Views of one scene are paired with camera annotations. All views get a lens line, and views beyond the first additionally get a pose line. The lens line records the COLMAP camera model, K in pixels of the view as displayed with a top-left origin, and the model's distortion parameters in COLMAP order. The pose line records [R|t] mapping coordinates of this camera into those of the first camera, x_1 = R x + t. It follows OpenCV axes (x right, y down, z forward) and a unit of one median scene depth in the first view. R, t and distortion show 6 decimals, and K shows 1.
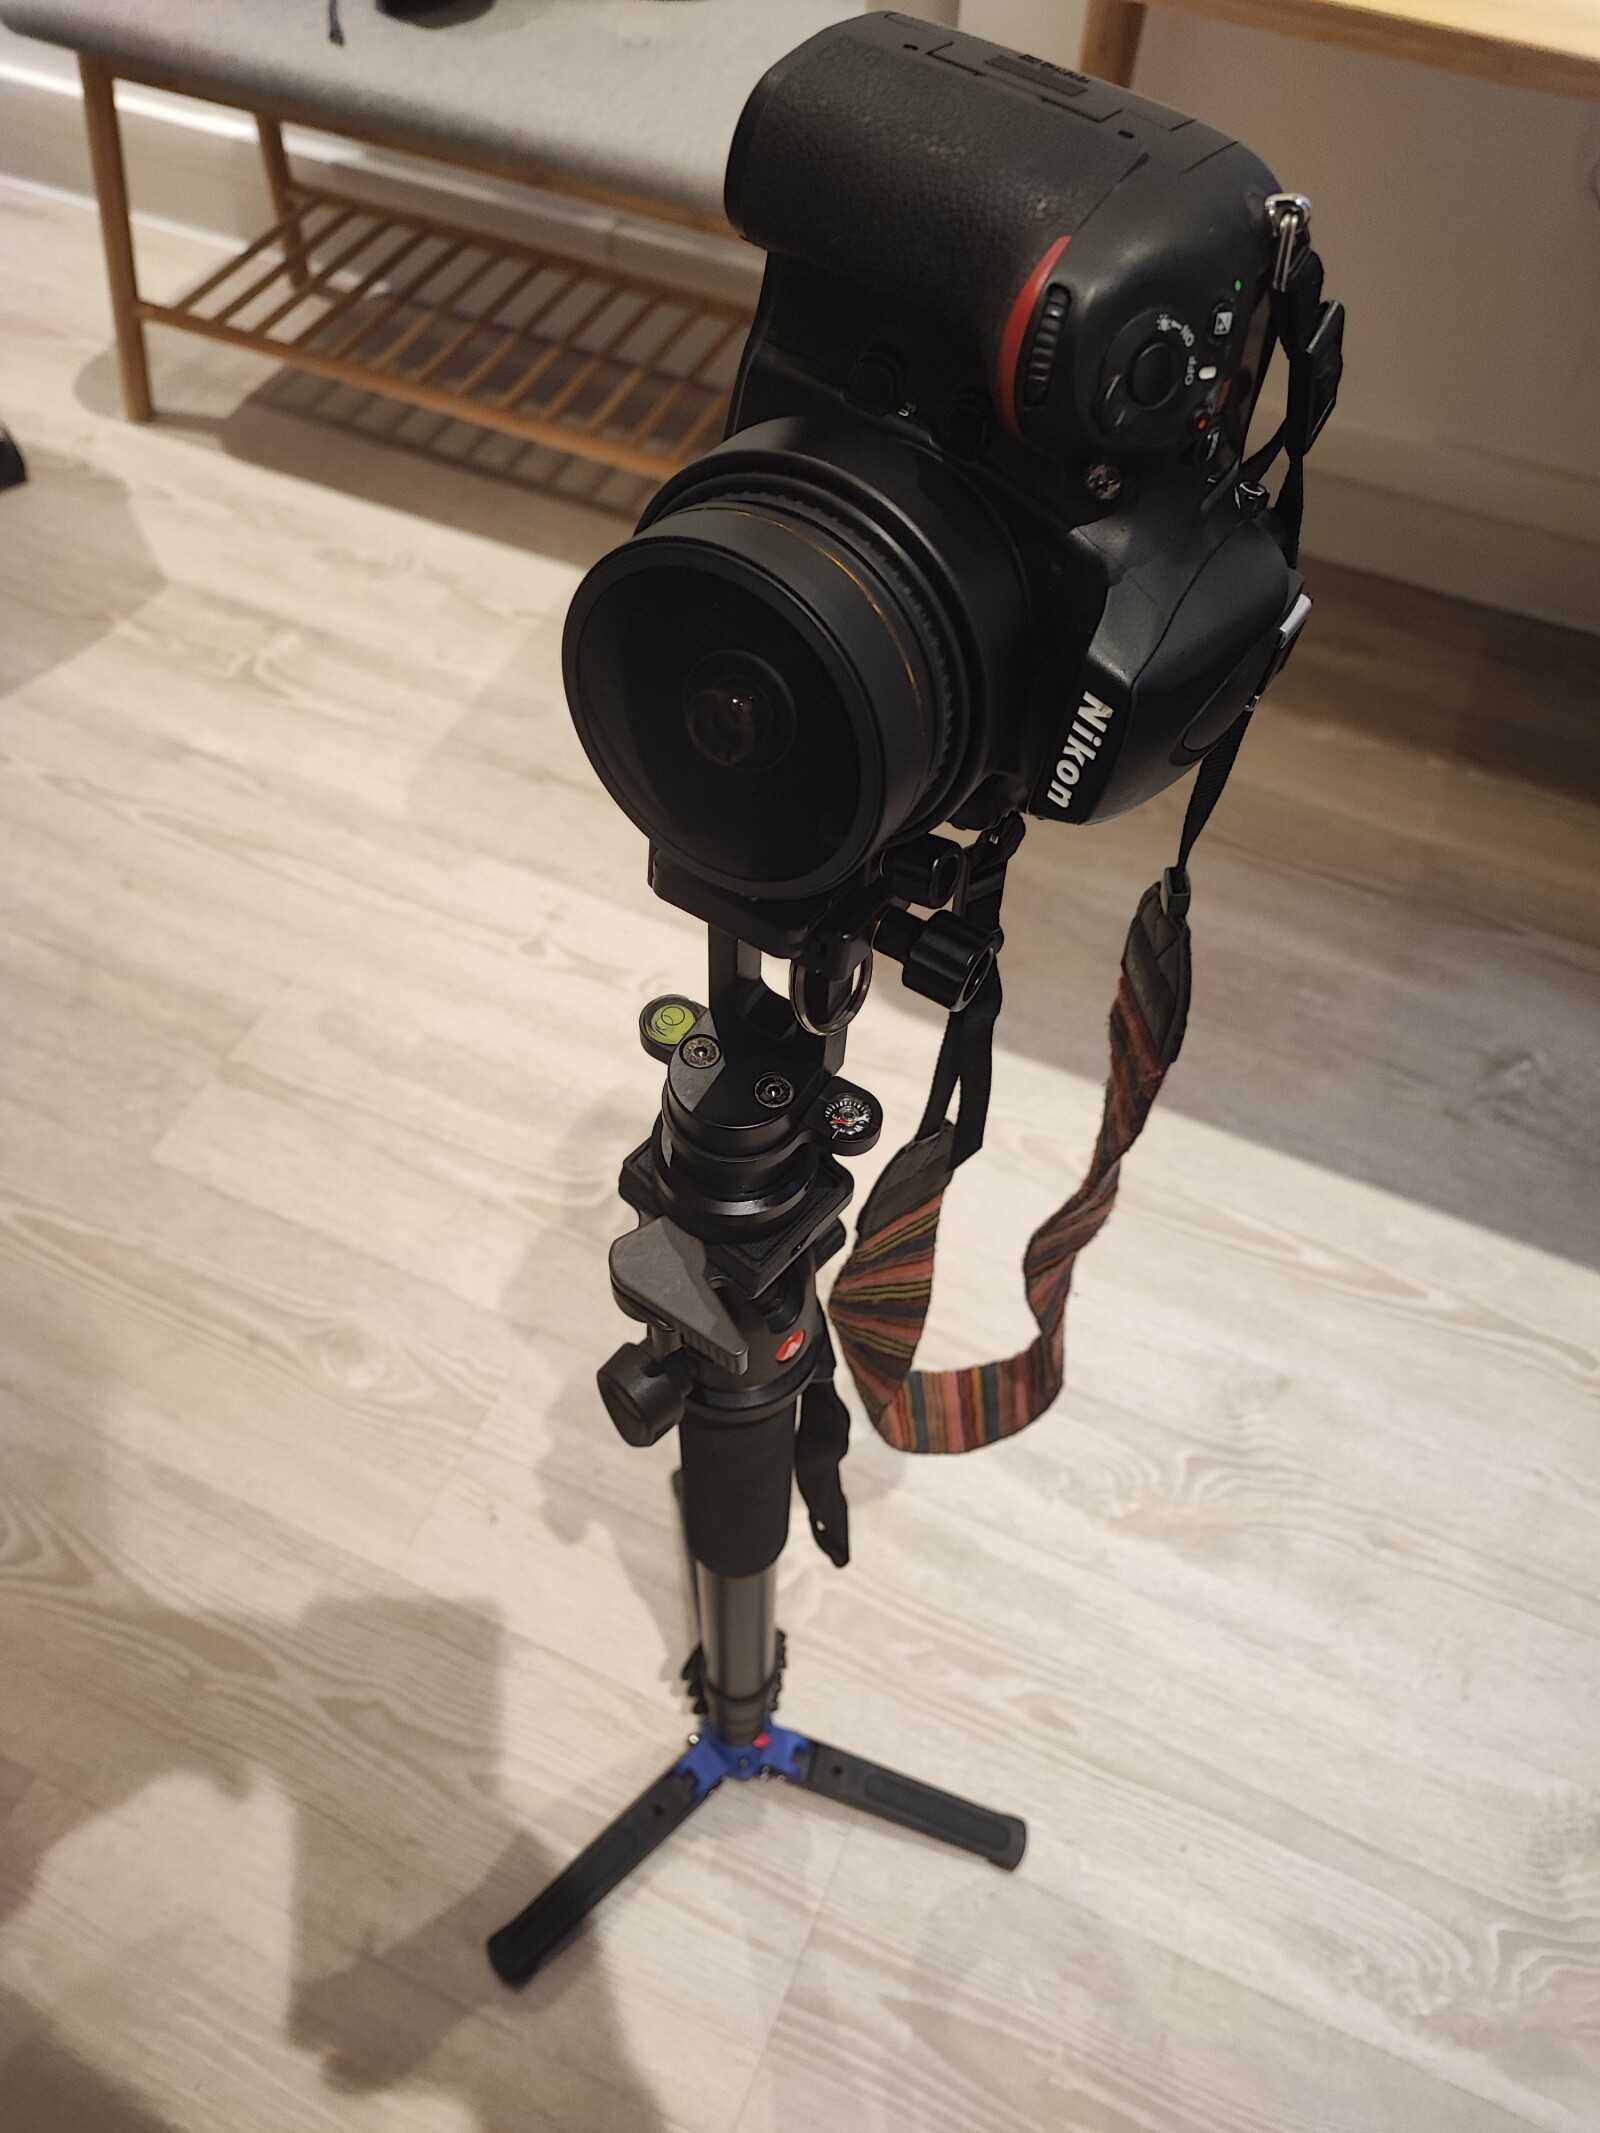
lens RADIAL K [[1582.0, 0, 800.0], [0, 1582.0, 1066.5], [0, 0, 1]] dist [0.019379, -0.001204]
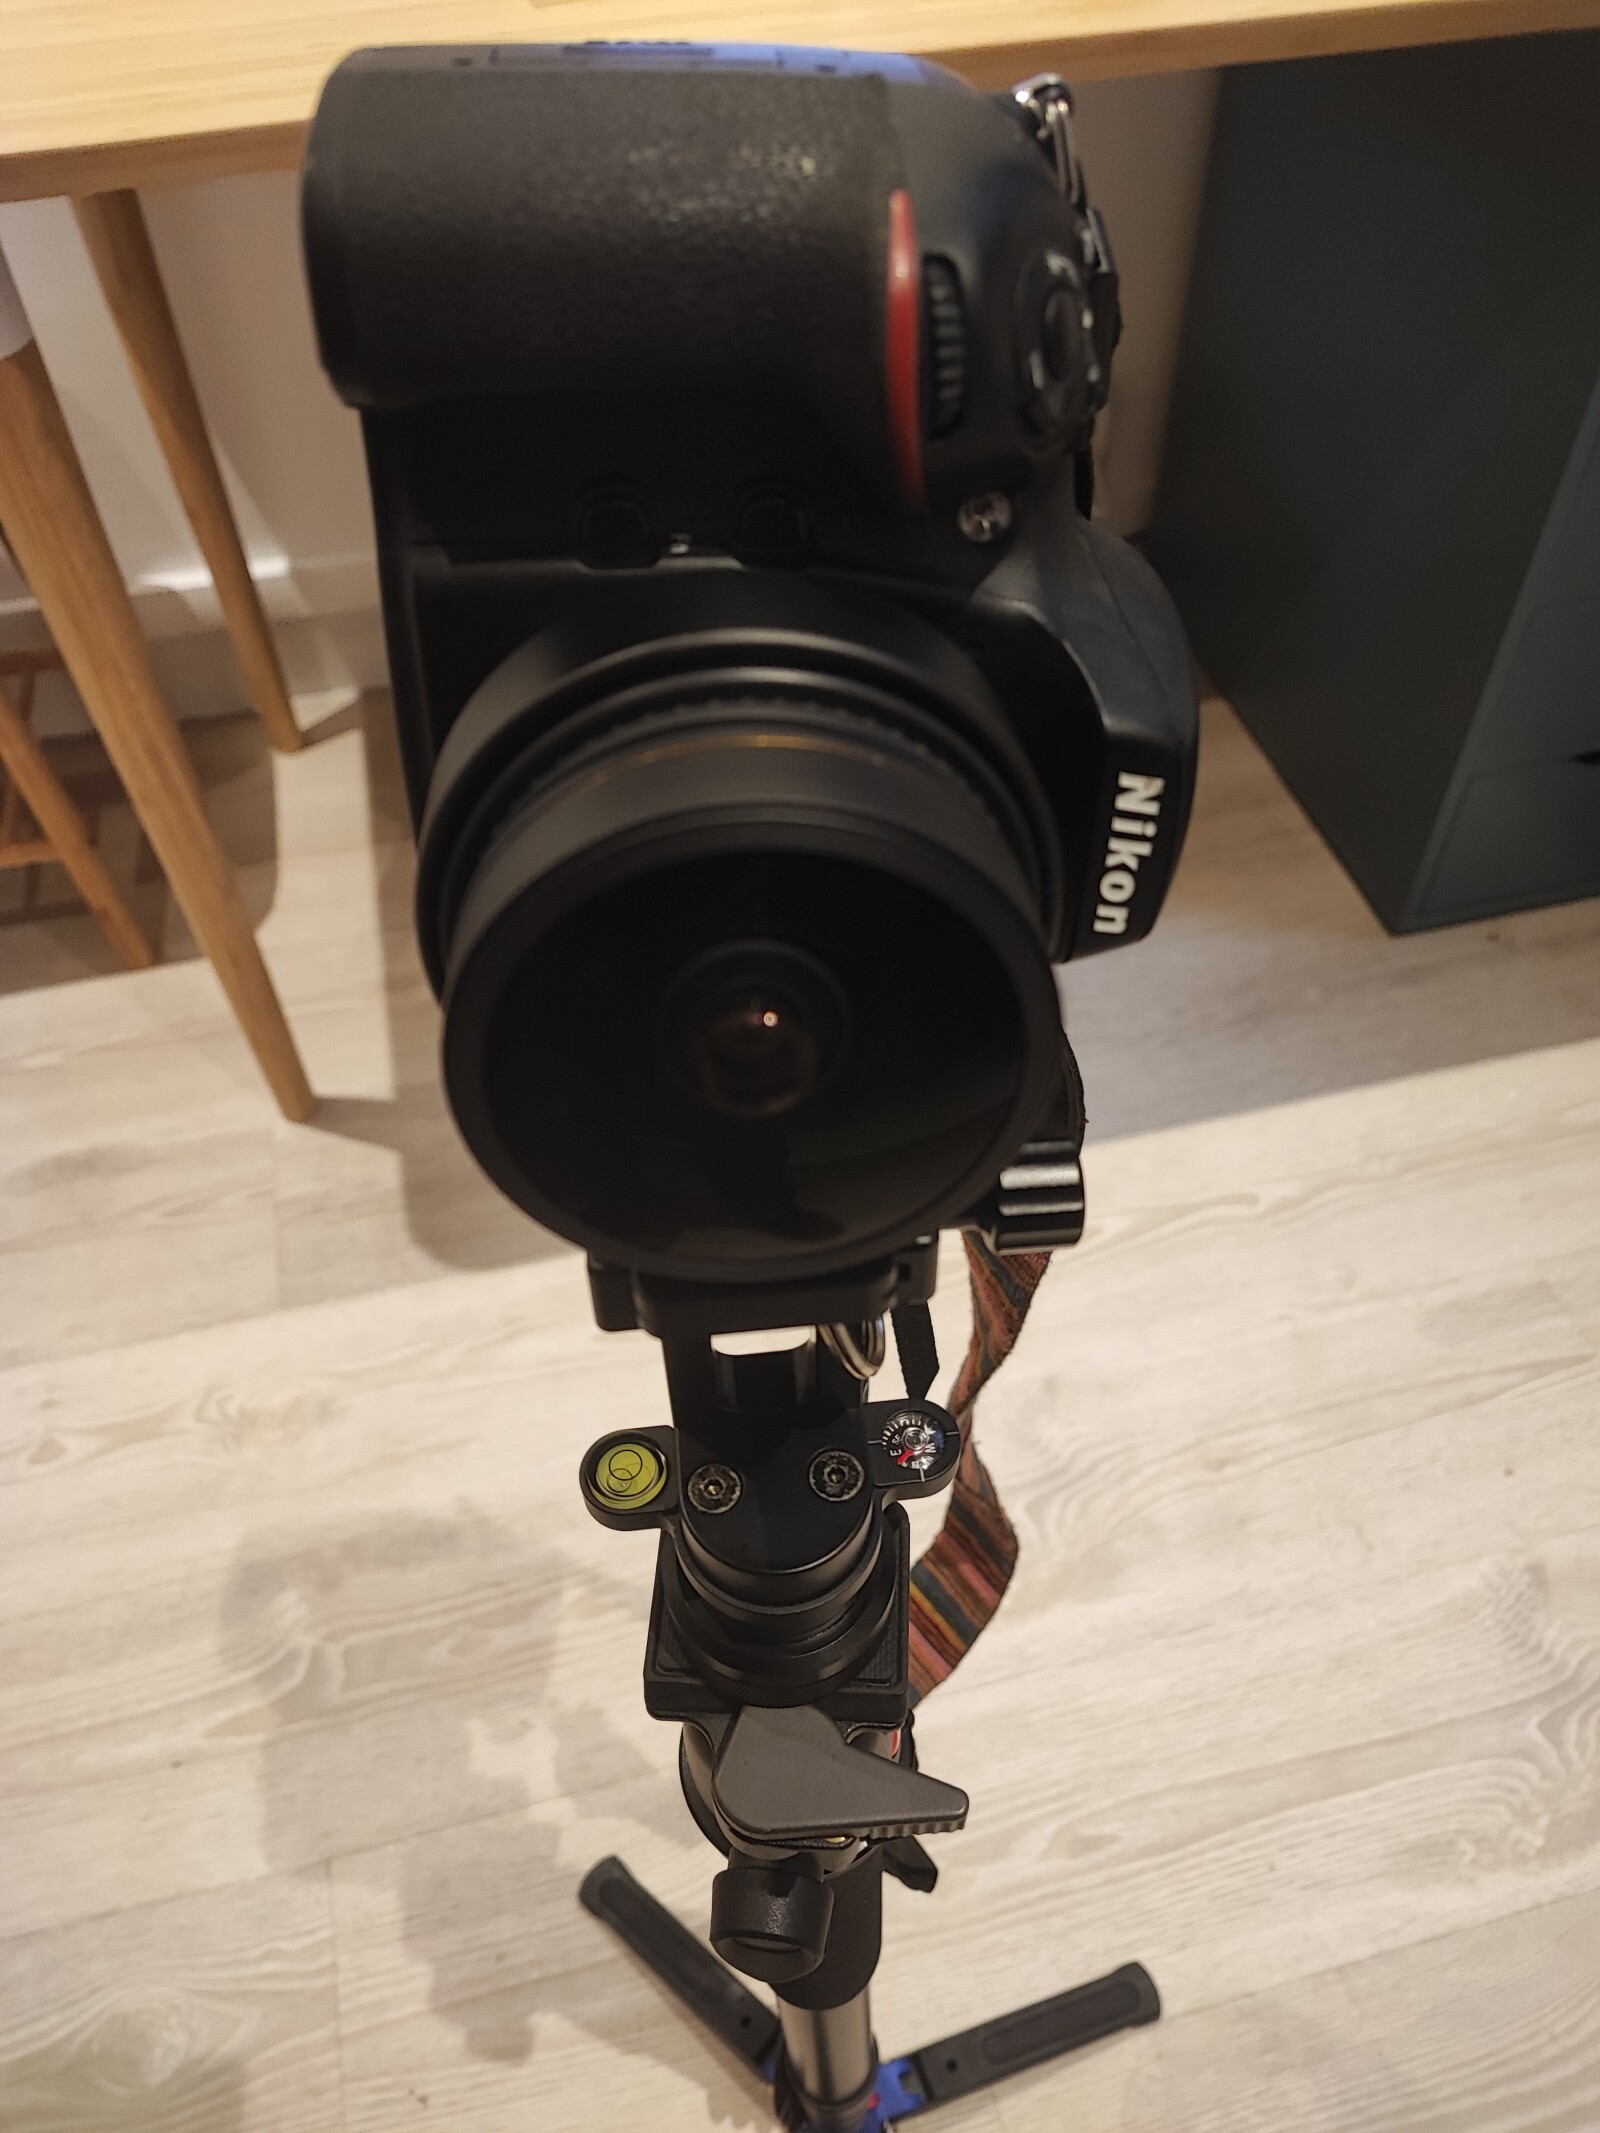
lens RADIAL K [[1634.8, 0, 889.5], [0, 1634.8, 1065.8], [0, 0, 1]] dist [0.040816, -0.074526]
pose [[0.789778, -0.495708, 0.361282, -0.053593], [0.527012, 0.849745, 0.013847, -0.043036], [-0.313861, 0.179464, 0.932354, 0.082288]]
